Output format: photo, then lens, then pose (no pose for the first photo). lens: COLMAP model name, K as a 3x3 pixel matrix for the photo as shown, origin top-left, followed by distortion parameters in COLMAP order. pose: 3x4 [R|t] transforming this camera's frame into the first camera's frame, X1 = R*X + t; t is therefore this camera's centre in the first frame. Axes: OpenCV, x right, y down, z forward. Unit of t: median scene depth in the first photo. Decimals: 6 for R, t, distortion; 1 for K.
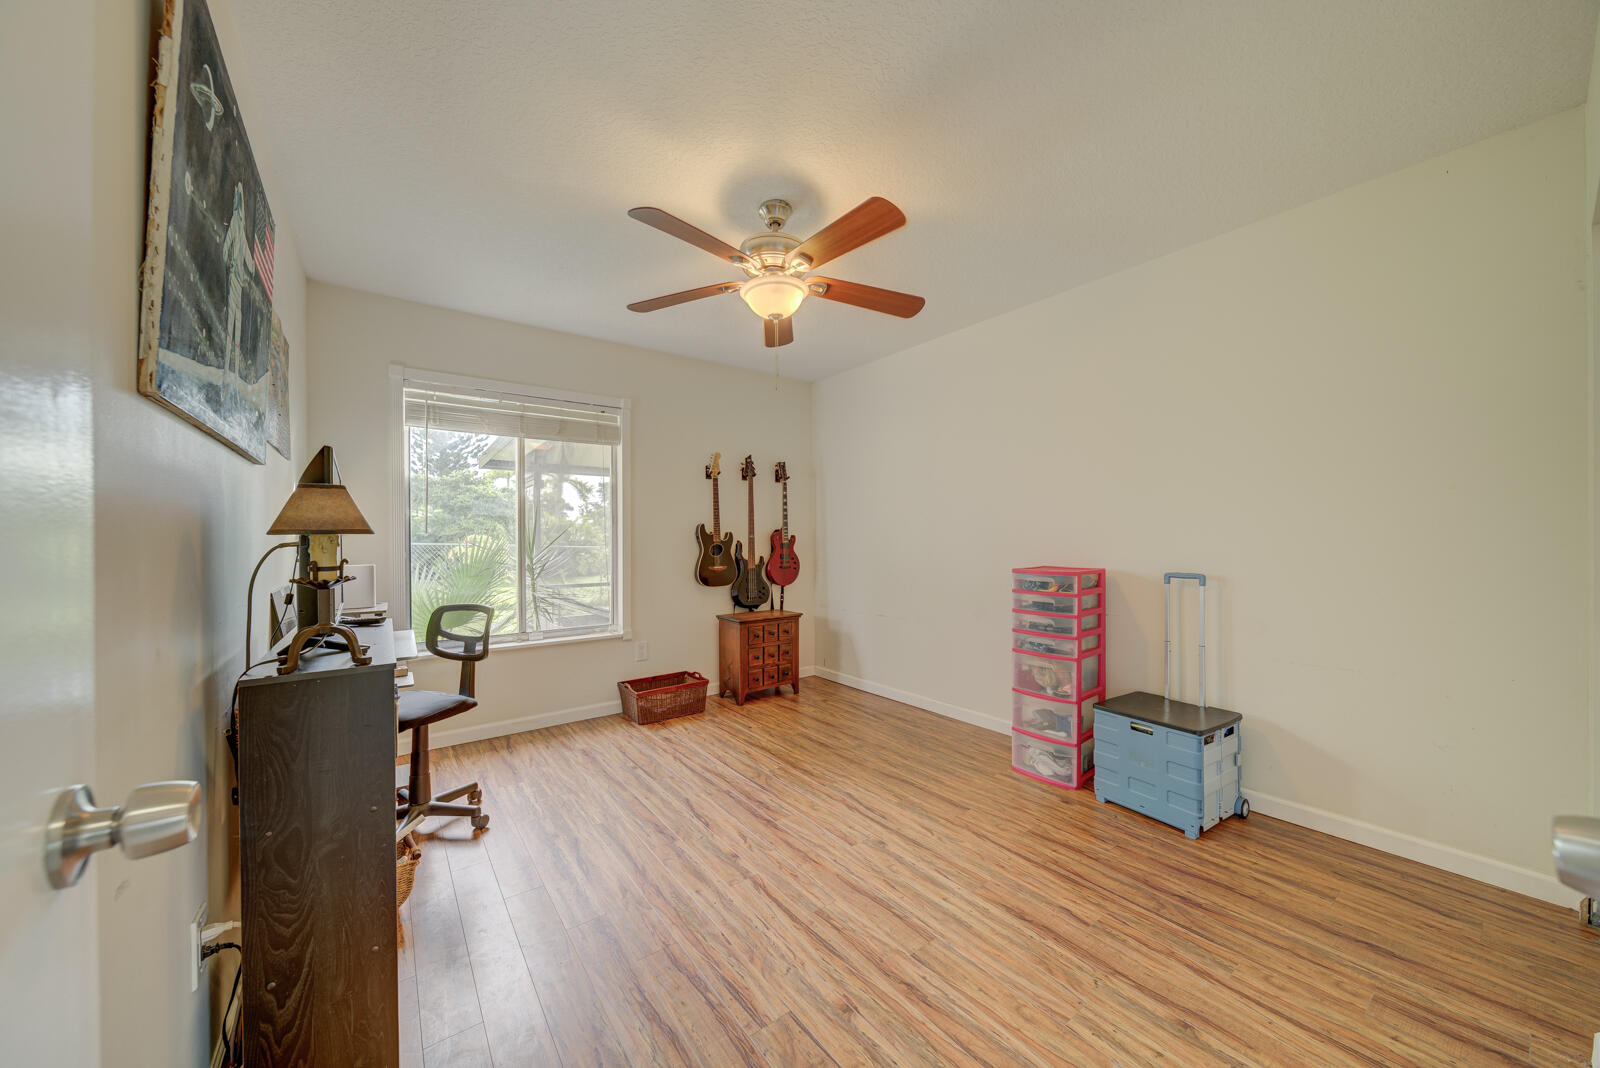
lens RADIAL K [[564.3, 0, 799.4], [0, 564.3, 528.3], [0, 0, 1]] dist [-0.001424, -0.000140]
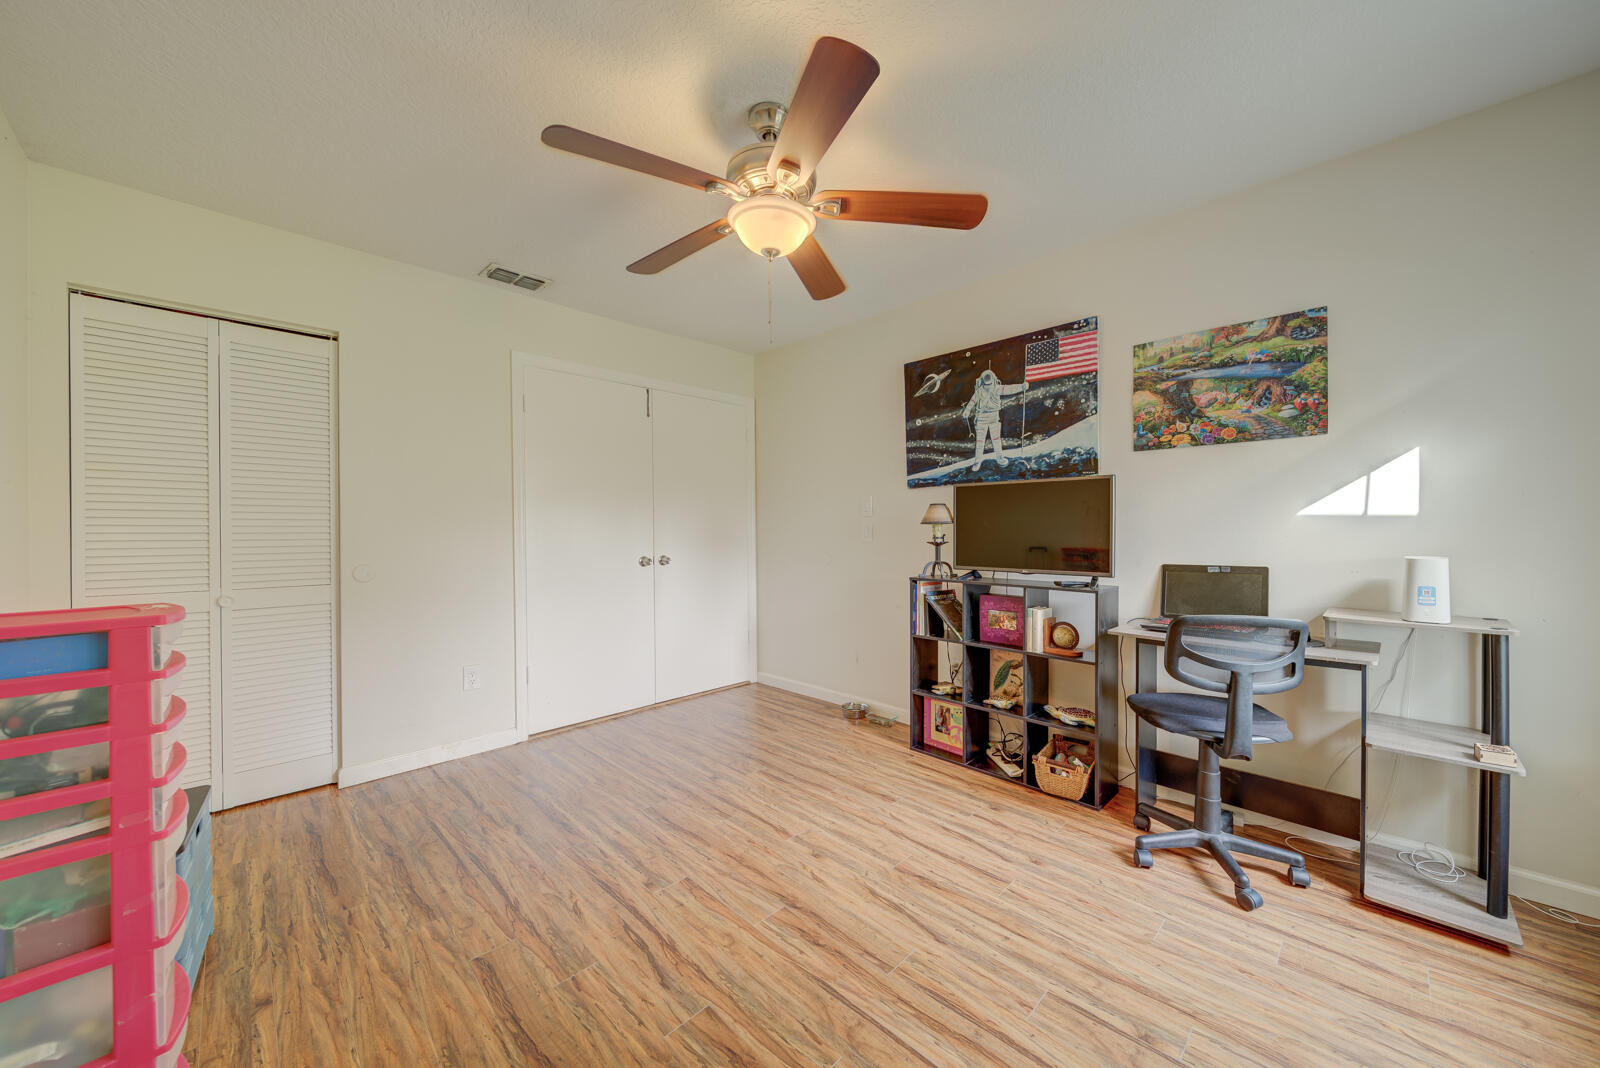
lens RADIAL K [[564.3, 0, 799.4], [0, 564.3, 528.3], [0, 0, 1]] dist [-0.001424, -0.000140]
pose [[-0.990986, 0.012595, -0.133372, 0.029898], [0.015399, 0.999681, -0.020013, 0.052210], [0.133077, -0.021887, -0.990864, 1.822733]]
